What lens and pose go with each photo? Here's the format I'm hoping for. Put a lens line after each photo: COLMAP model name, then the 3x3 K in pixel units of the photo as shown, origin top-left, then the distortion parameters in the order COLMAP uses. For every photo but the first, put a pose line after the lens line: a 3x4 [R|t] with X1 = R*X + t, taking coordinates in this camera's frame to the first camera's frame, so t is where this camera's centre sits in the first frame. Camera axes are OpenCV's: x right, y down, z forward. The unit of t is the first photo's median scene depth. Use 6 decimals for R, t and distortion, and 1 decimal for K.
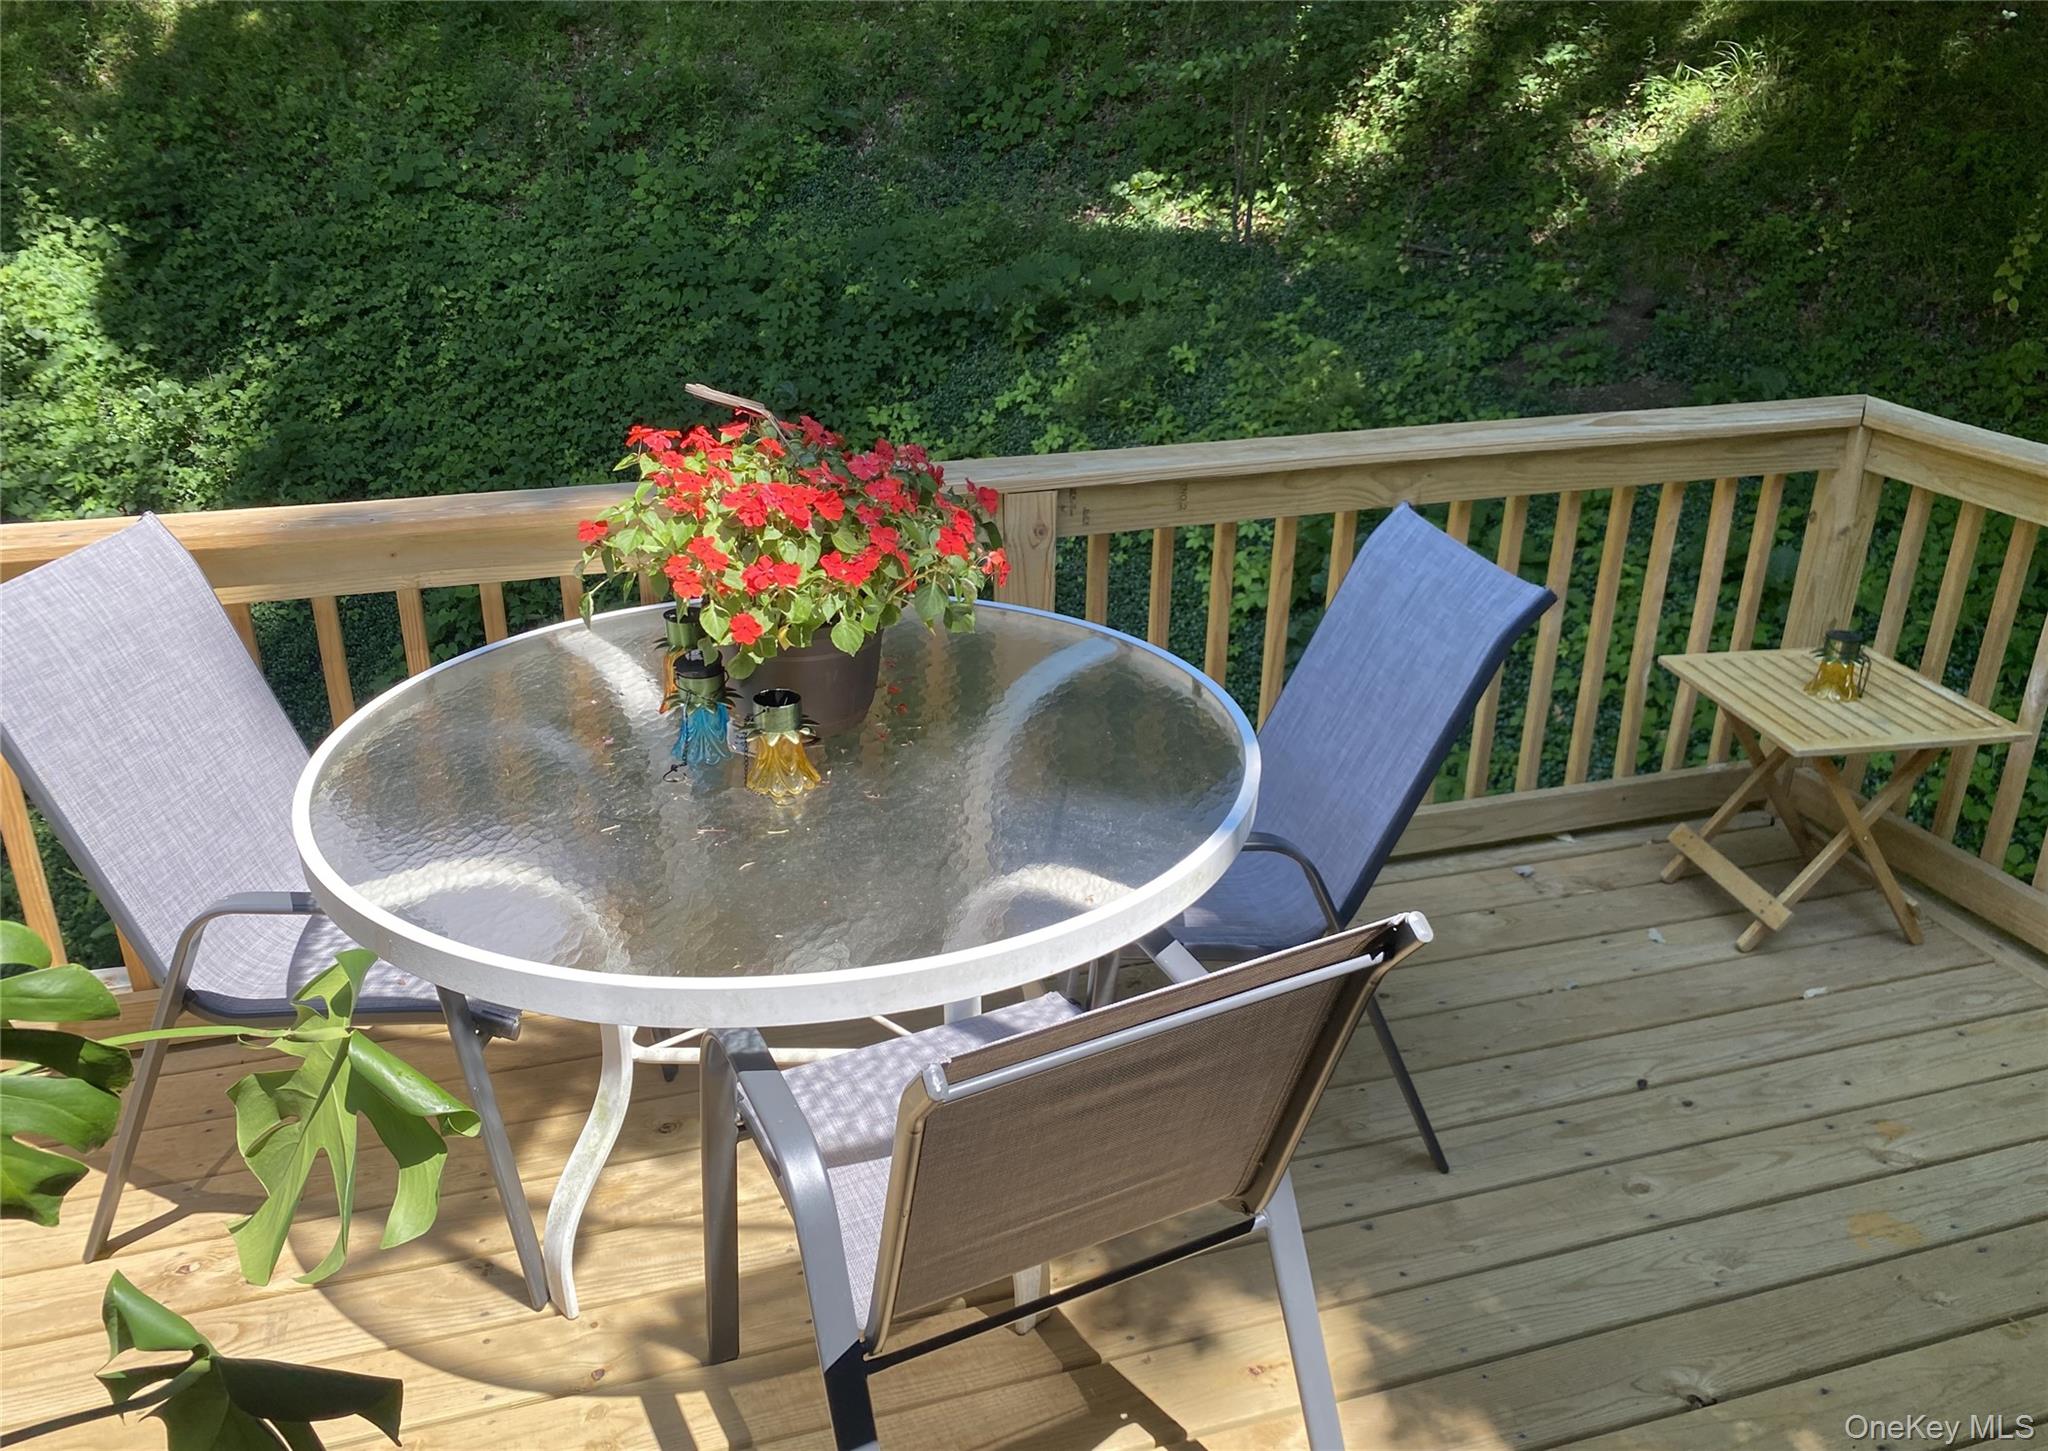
lens RADIAL K [[1613.2, 0, 1002.6], [0, 1613.2, 758.9], [0, 0, 1]] dist [0.018529, -0.021251]
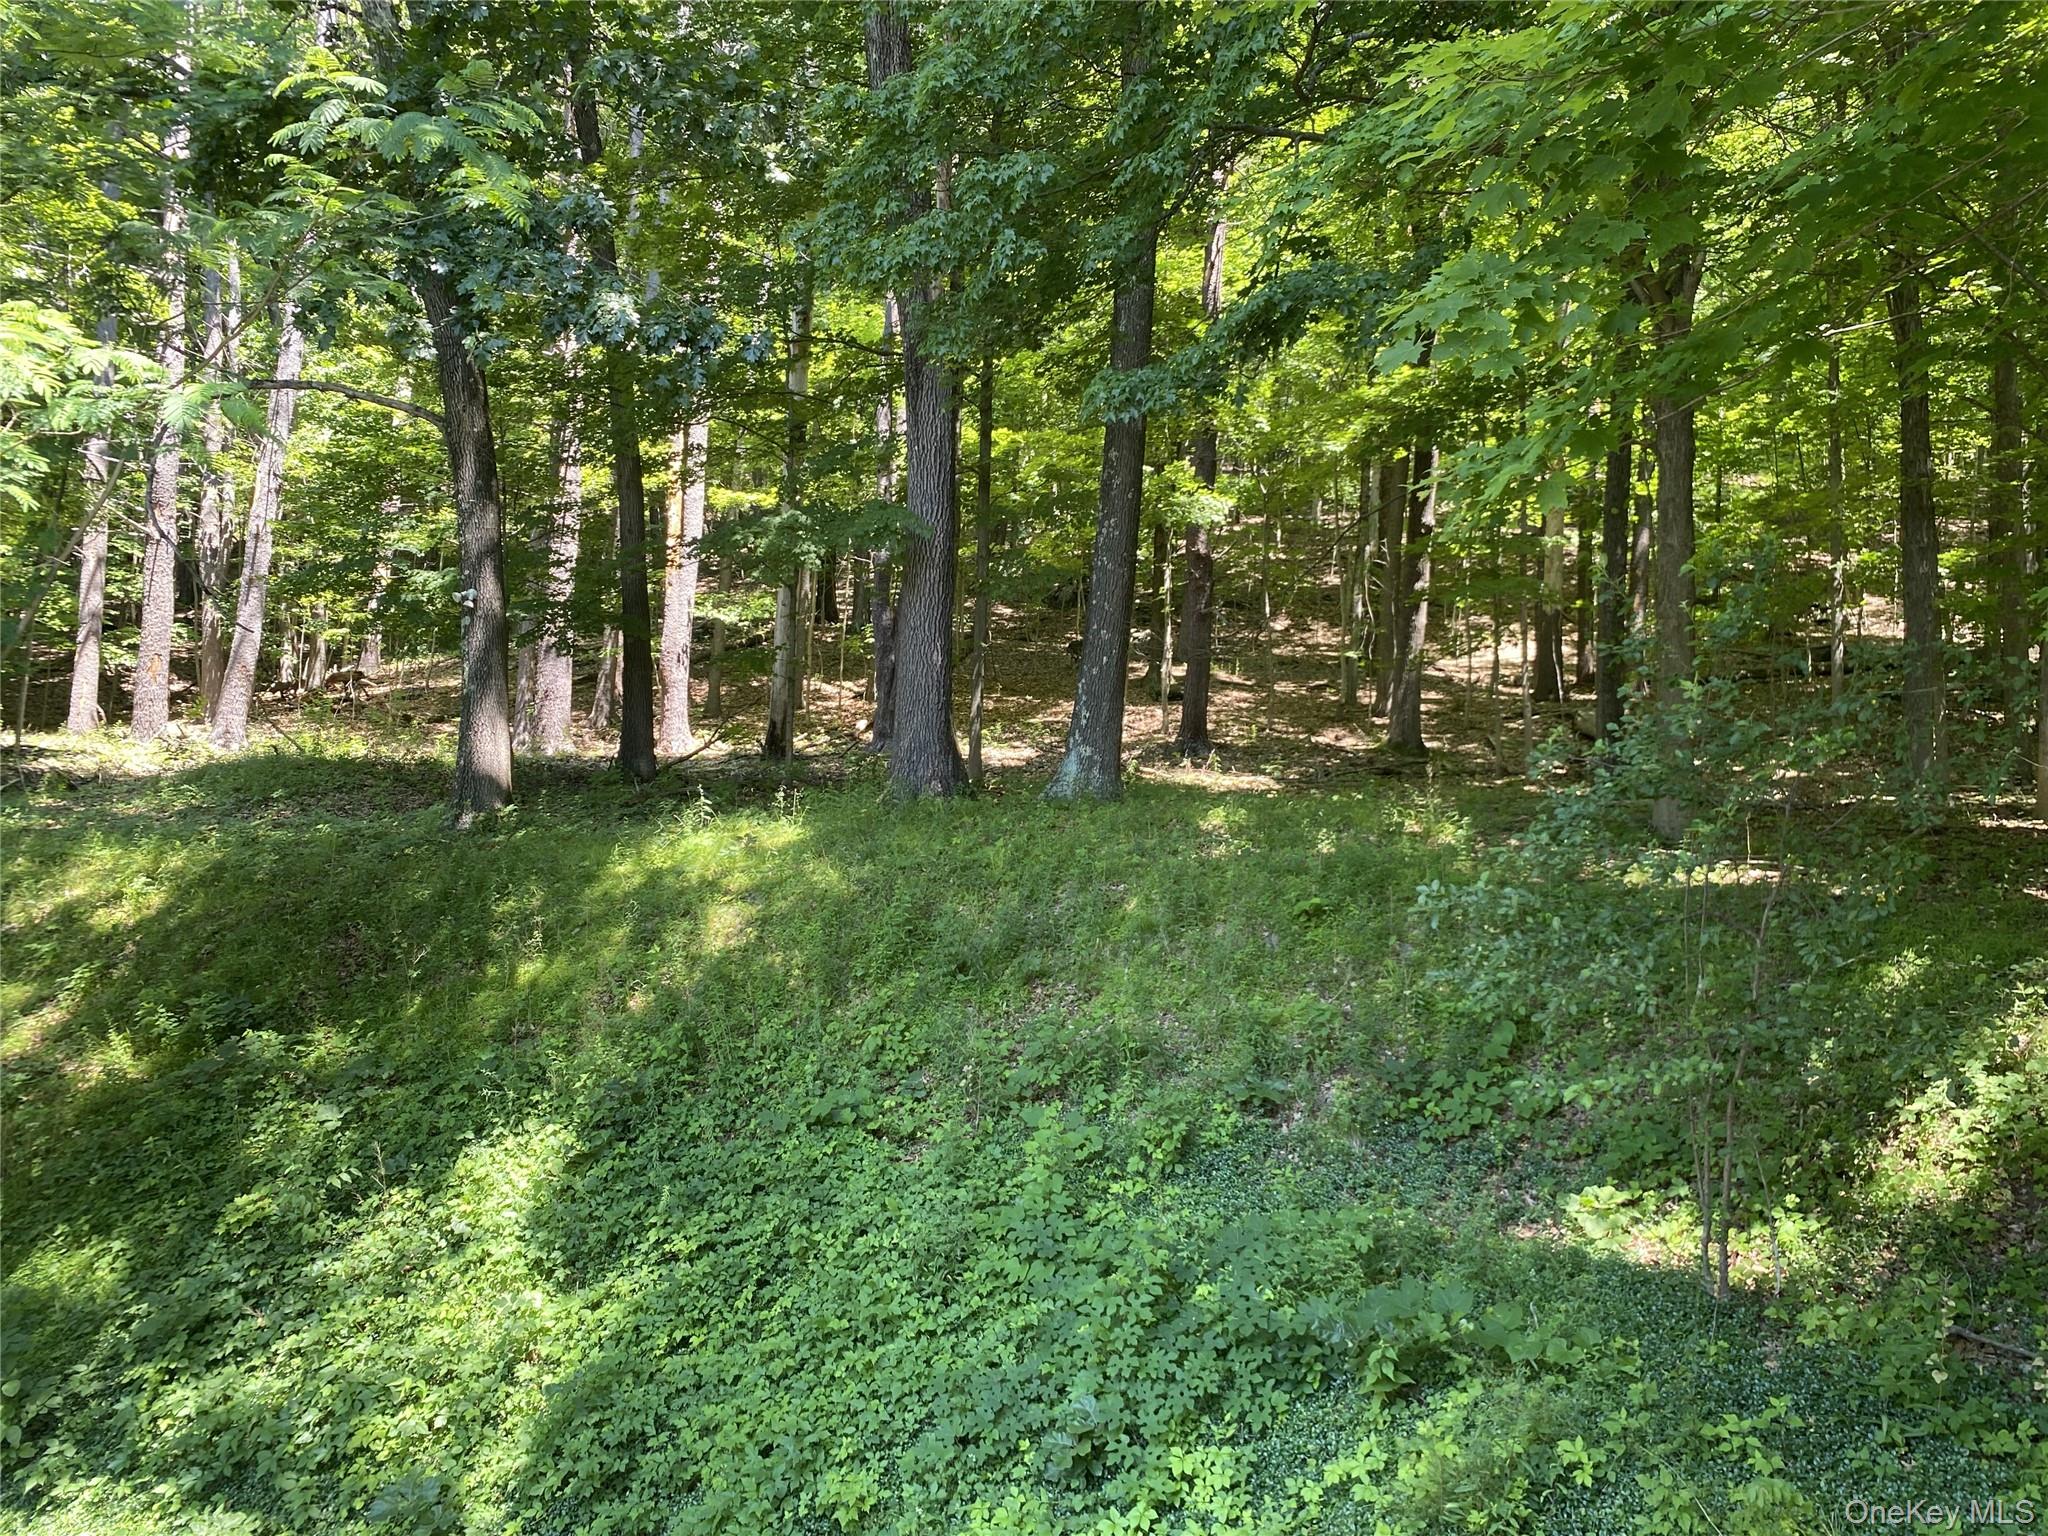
lens RADIAL K [[1547.4, 0, 1025.1], [0, 1547.4, 731.5], [0, 0, 1]] dist [0.027741, -0.029873]
pose [[0.913208, -0.012161, -0.407312, 0.147277], [-0.212725, 0.838319, -0.501965, -0.103493], [0.347562, 0.545044, 0.762973, 0.184600]]
